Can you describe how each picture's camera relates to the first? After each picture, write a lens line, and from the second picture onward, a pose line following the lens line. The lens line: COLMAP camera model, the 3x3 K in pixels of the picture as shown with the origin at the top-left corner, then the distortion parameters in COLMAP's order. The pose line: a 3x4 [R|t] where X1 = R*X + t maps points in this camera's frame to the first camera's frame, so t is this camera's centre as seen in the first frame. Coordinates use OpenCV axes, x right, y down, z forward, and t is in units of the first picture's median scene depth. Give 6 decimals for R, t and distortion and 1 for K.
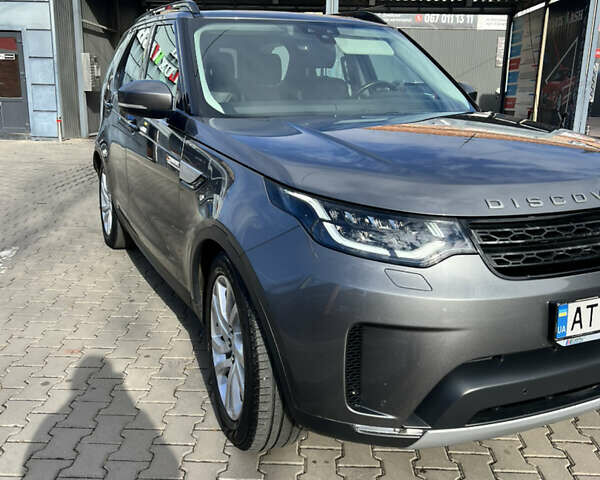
lens RADIAL K [[594.7, 0, 300.0], [0, 594.7, 240.0], [0, 0, 1]] dist [0.116186, -0.189769]
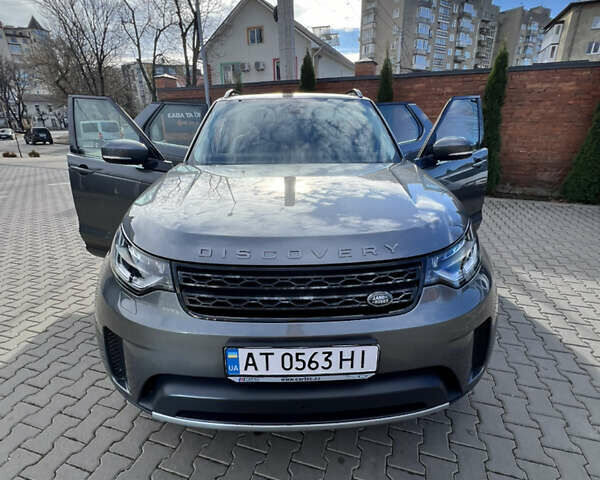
lens RADIAL K [[319.1, 0, 302.7], [0, 319.1, 239.4], [0, 0, 1]] dist [0.000620, -0.000964]
pose [[0.908393, 0.120319, -0.400431, 0.739346], [-0.091516, 0.991694, 0.090372, -0.157686], [0.407979, -0.045447, 0.911860, 0.487740]]
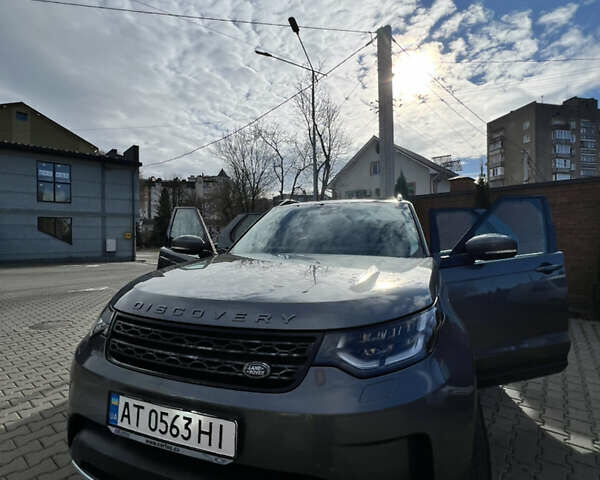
lens RADIAL K [[319.1, 0, 302.7], [0, 319.1, 239.4], [0, 0, 1]] dist [0.000620, -0.000964]
pose [[0.689938, -0.021386, -0.723552, 1.112631], [-0.187822, 0.960040, -0.207473, -0.123562], [0.699077, 0.279043, 0.658352, 0.718414]]
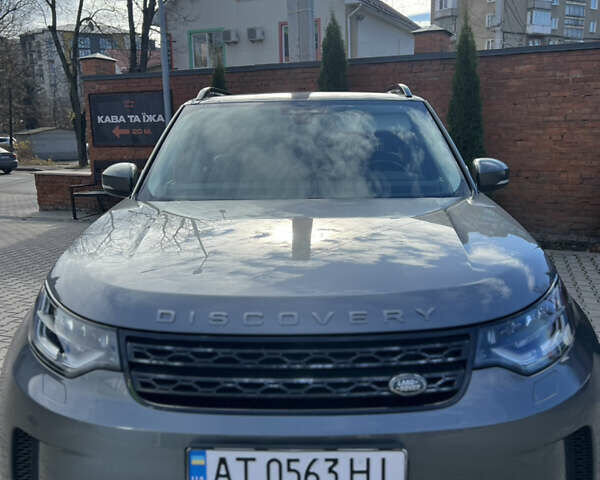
lens RADIAL K [[594.7, 0, 300.0], [0, 594.7, 240.0], [0, 0, 1]] dist [0.116186, -0.189769]
pose [[0.885744, 0.055050, -0.460898, 0.876295], [-0.097359, 0.992888, -0.068511, -0.127155], [0.453849, 0.105556, 0.884805, 0.296355]]
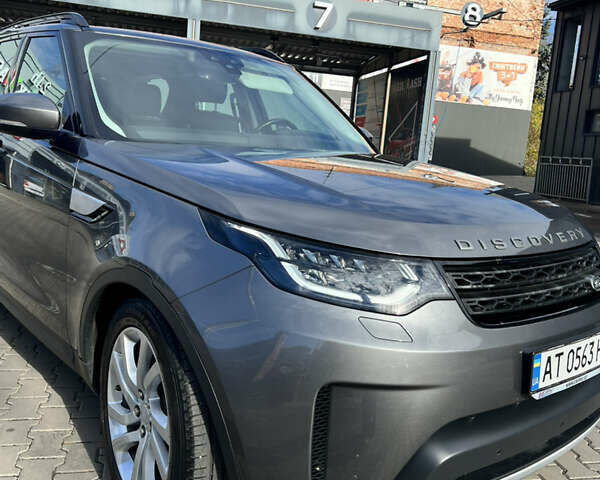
lens RADIAL K [[594.7, 0, 300.0], [0, 594.7, 240.0], [0, 0, 1]] dist [0.116186, -0.189769]
pose [[0.968386, 0.019968, 0.248656, -0.144603], [-0.000918, 0.997070, -0.076493, 0.003187], [-0.249455, 0.073847, 0.965567, 0.173332]]
